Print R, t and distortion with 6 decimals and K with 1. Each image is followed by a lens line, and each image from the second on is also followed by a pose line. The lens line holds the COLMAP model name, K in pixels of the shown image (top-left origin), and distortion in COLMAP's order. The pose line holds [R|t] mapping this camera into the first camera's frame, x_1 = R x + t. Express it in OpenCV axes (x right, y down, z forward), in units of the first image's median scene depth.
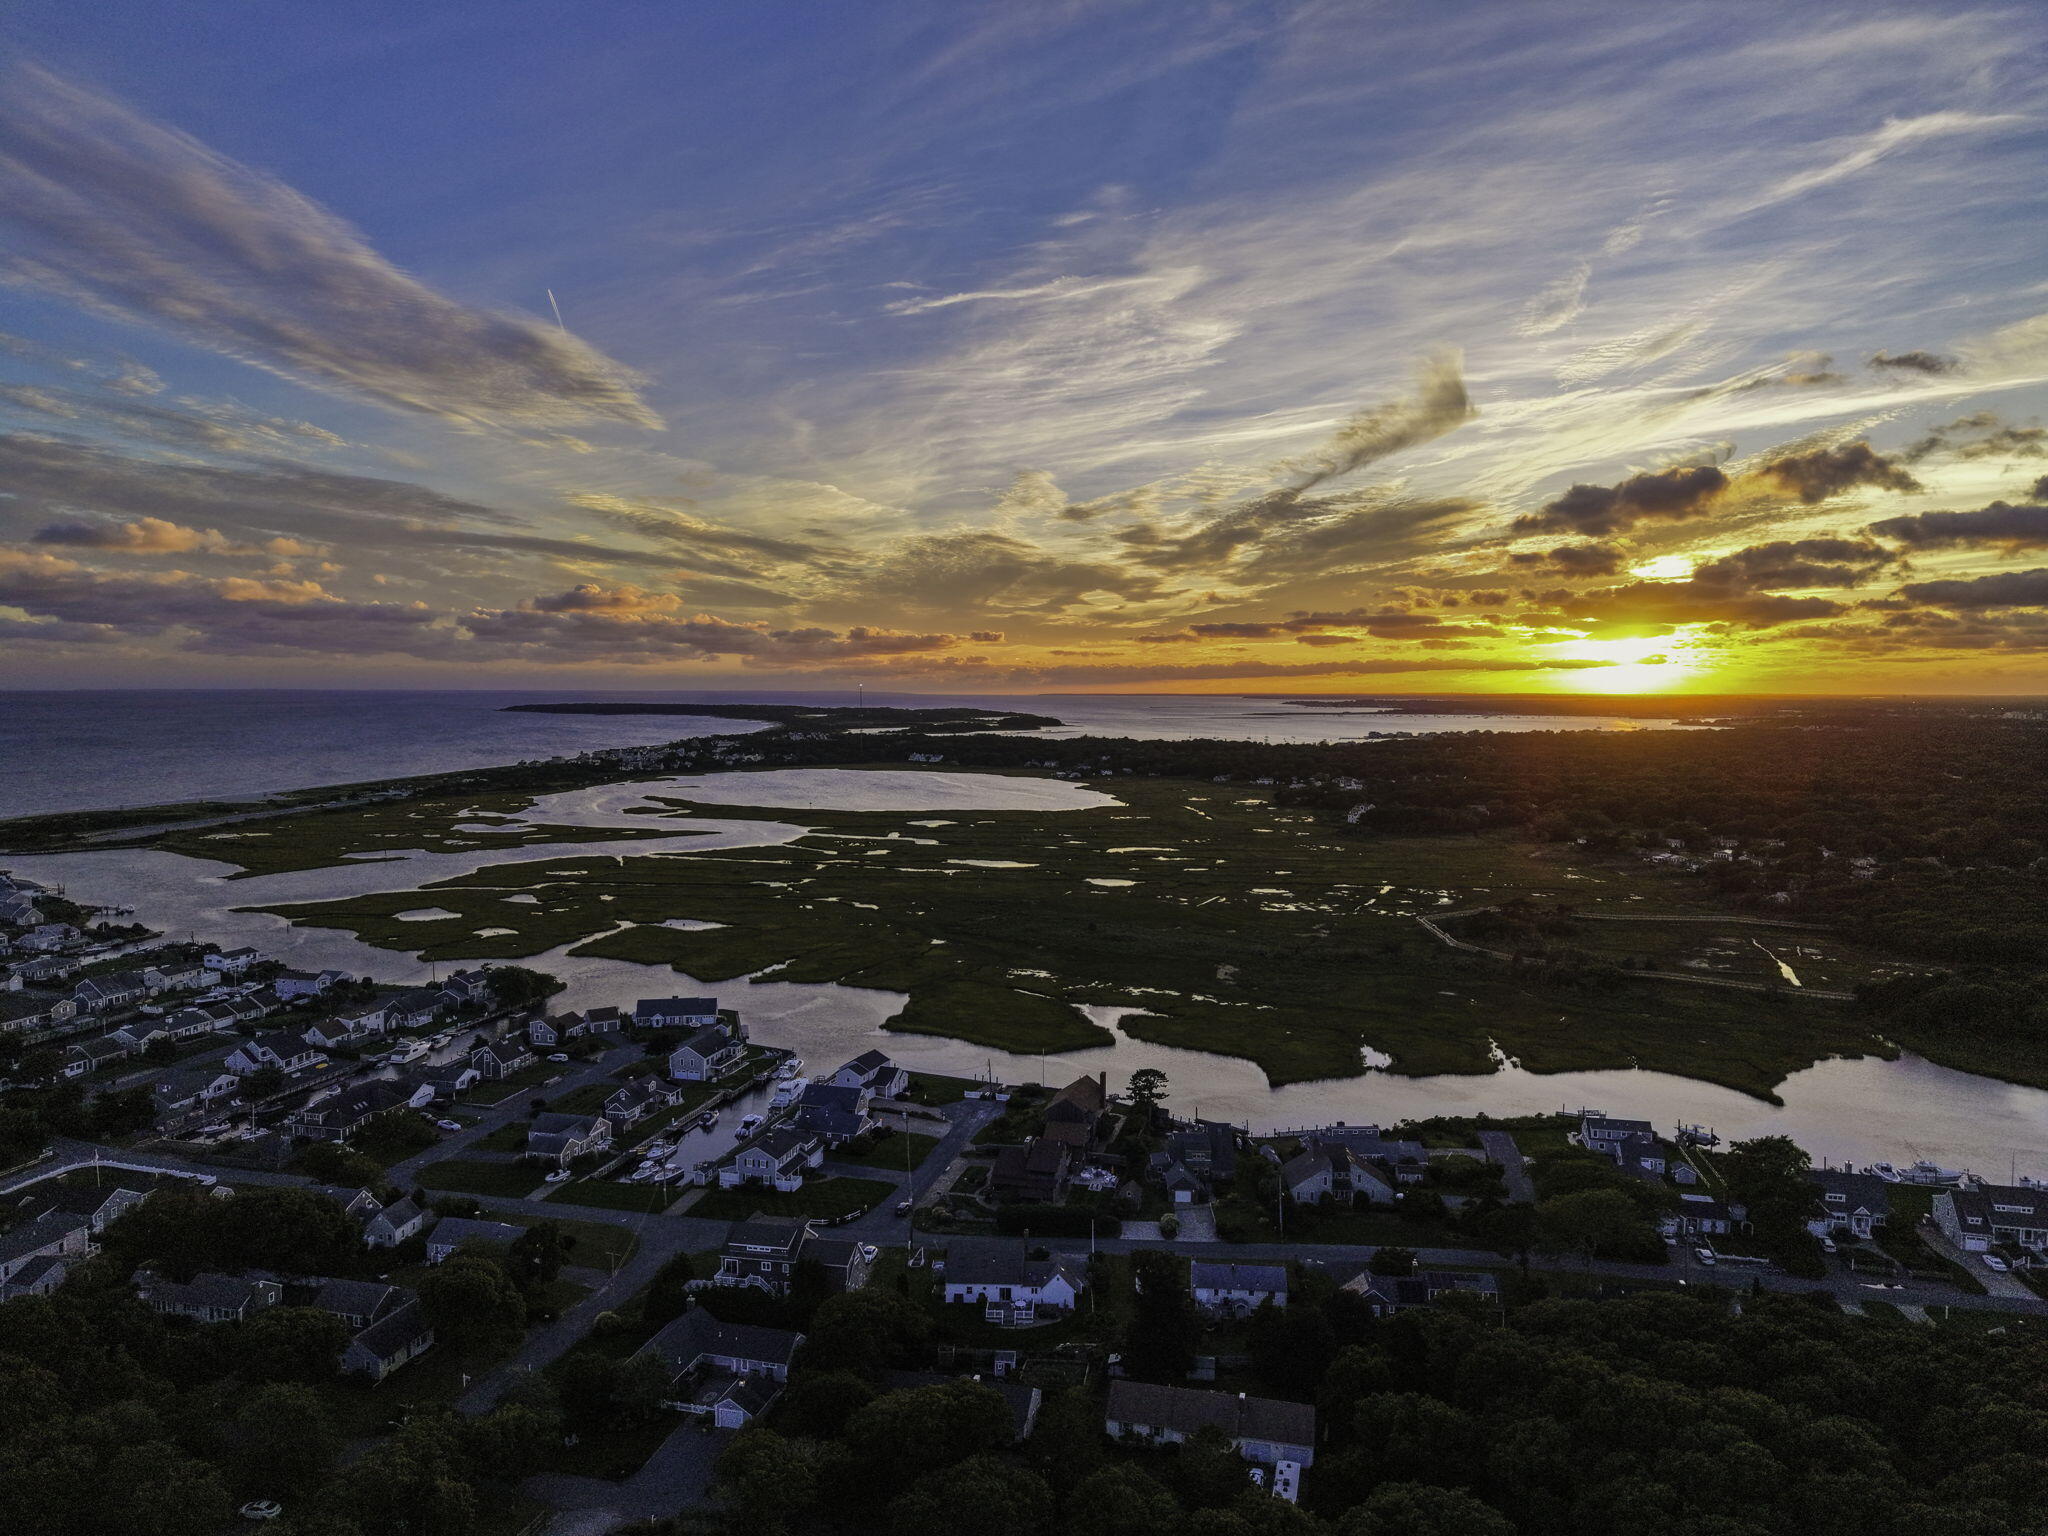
lens RADIAL K [[1389.2, 0, 1030.0], [0, 1389.2, 705.4], [0, 0, 1]] dist [0.039229, -0.043815]
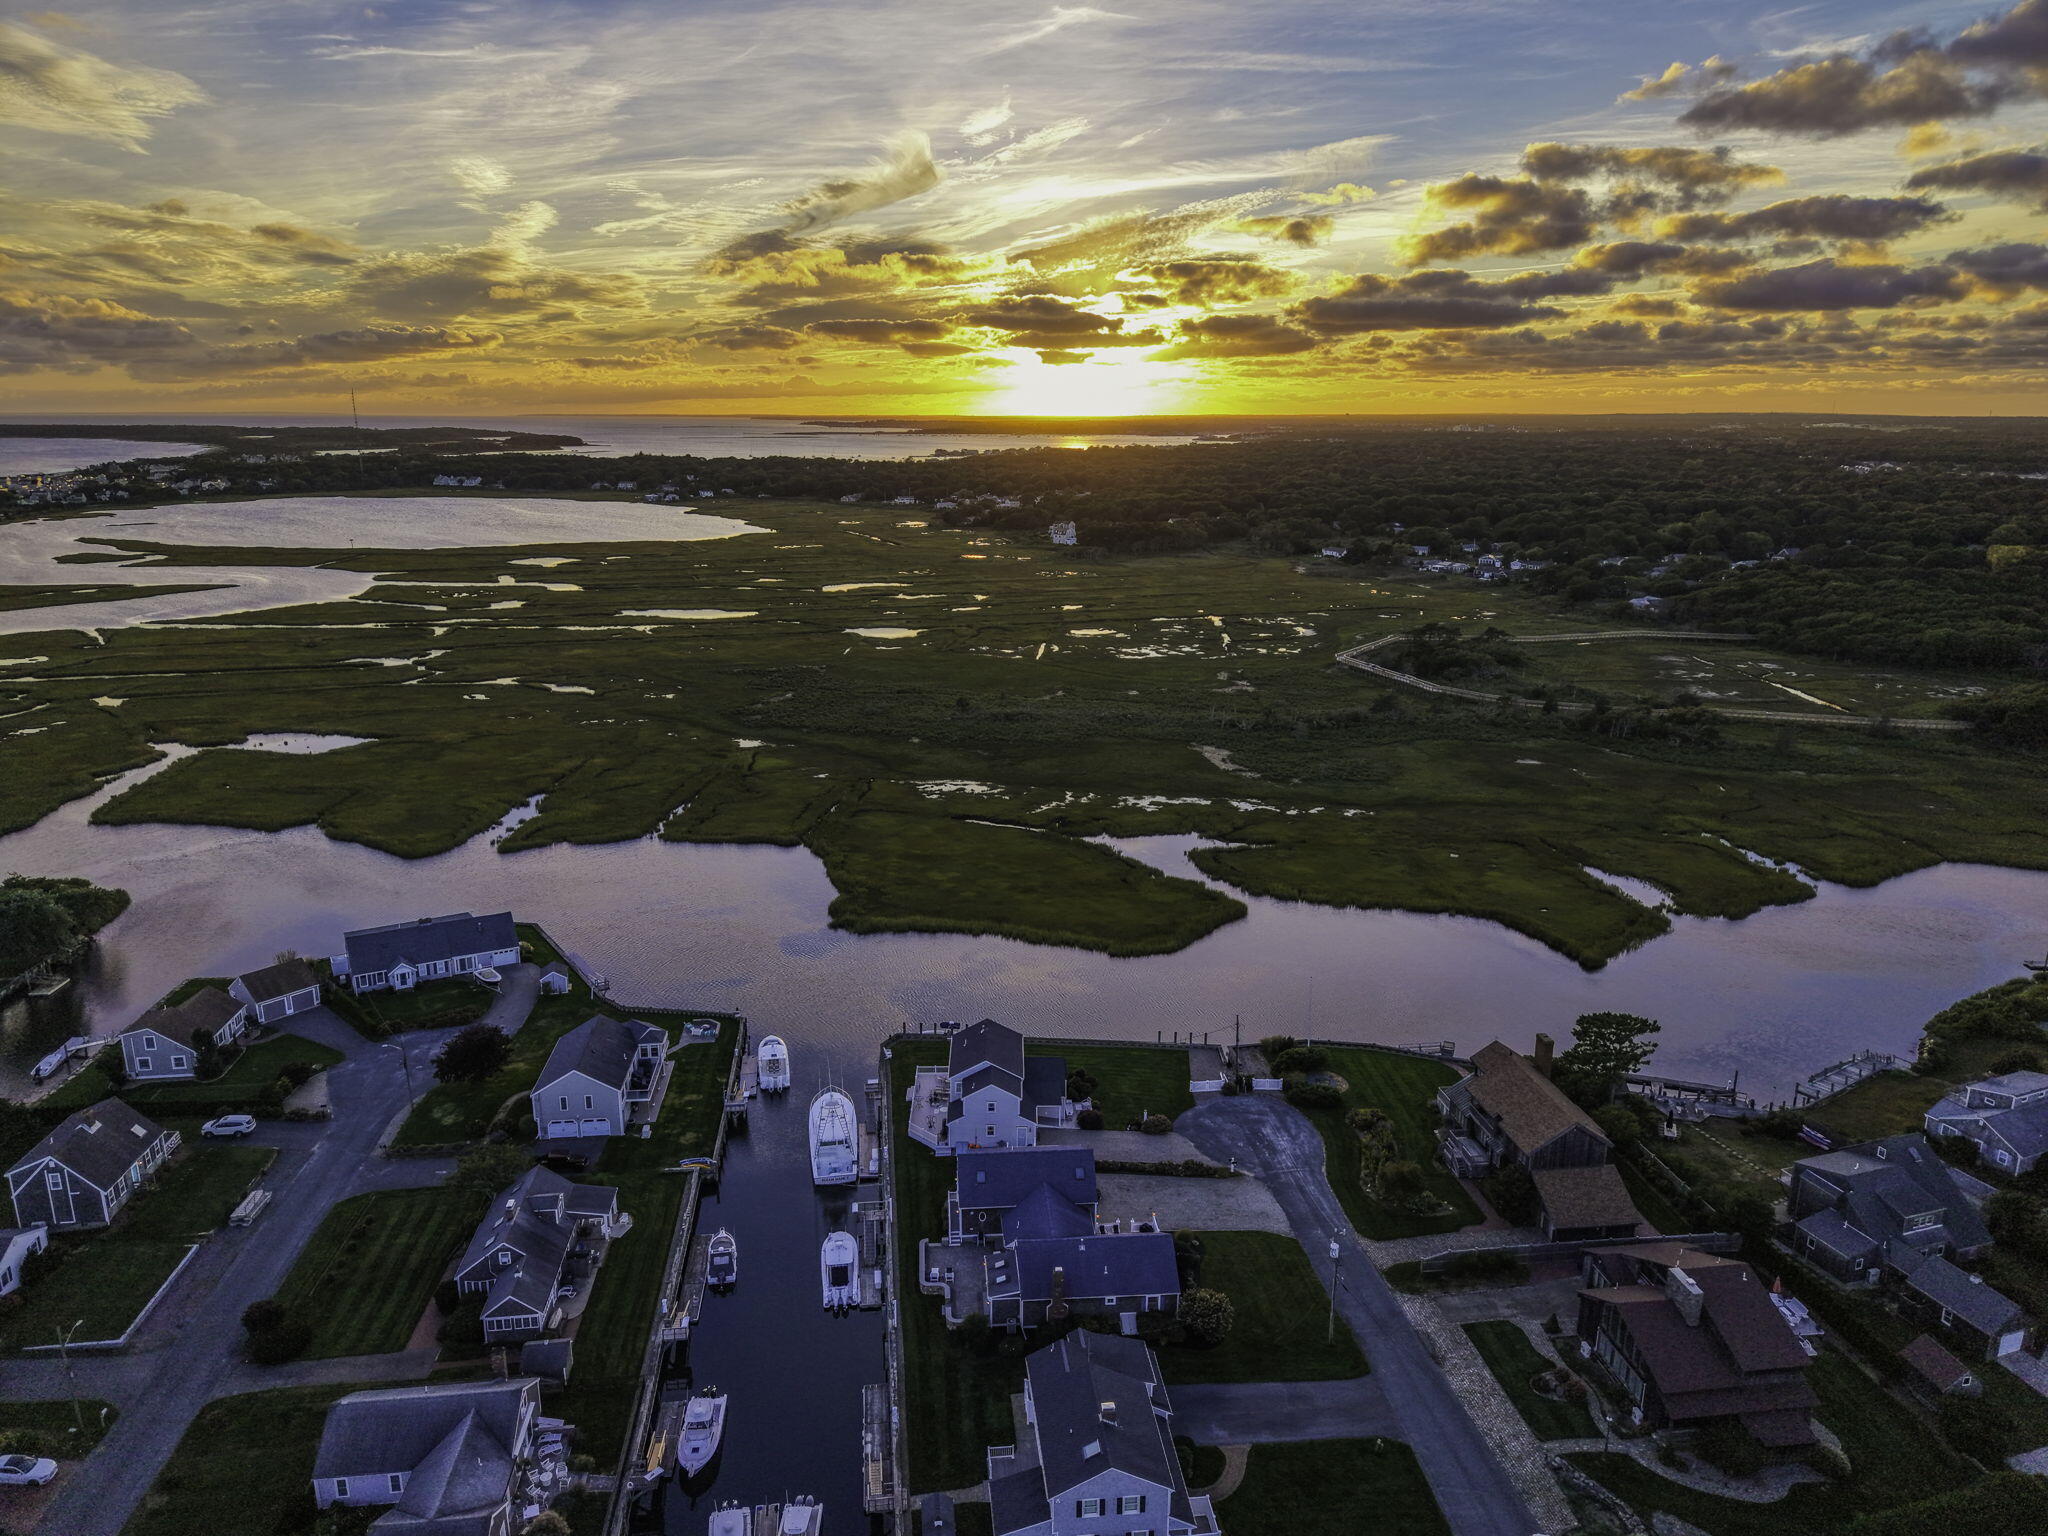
lens RADIAL K [[1370.9, 0, 1023.3], [0, 1370.9, 797.7], [0, 0, 1]] dist [0.033263, -0.036677]
pose [[0.938180, -0.096108, 0.332538, -0.194859], [0.006913, 0.965693, 0.259595, 0.036398], [-0.346079, -0.241248, 0.906658, 0.448313]]
